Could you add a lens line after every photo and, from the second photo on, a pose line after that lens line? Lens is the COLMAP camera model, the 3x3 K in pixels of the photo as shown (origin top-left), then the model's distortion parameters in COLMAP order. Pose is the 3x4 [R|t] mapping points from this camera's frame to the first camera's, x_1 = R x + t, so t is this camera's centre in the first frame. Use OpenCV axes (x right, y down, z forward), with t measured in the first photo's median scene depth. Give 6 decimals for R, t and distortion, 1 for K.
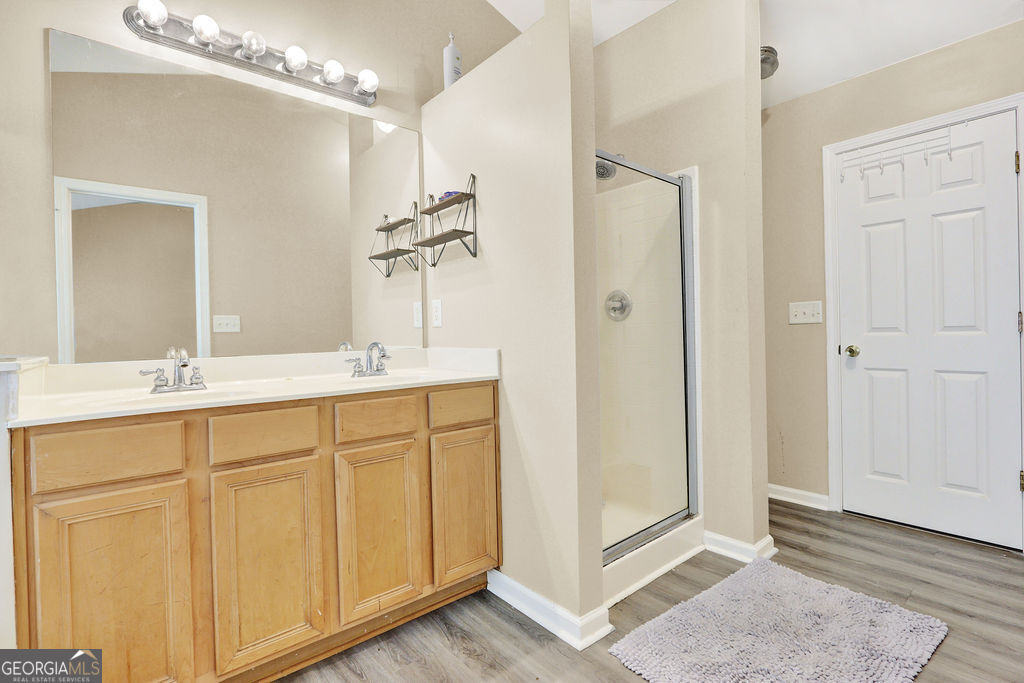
lens RADIAL K [[474.3, 0, 505.0], [0, 474.3, 335.3], [0, 0, 1]] dist [-0.015200, 0.001703]
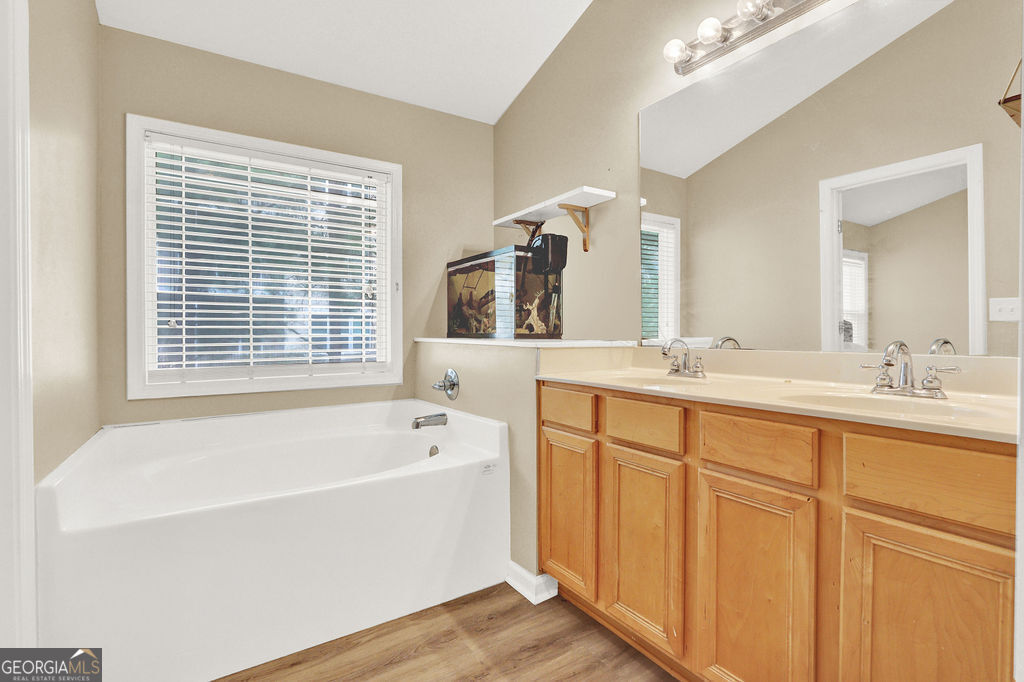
lens RADIAL K [[474.3, 0, 505.0], [0, 474.3, 334.8], [0, 0, 1]] dist [-0.015200, 0.001703]
pose [[-0.127026, 0.027516, -0.991518, 0.487764], [0.002412, 0.999621, 0.027432, -0.014383], [0.991896, 0.001093, -0.127044, 0.712069]]
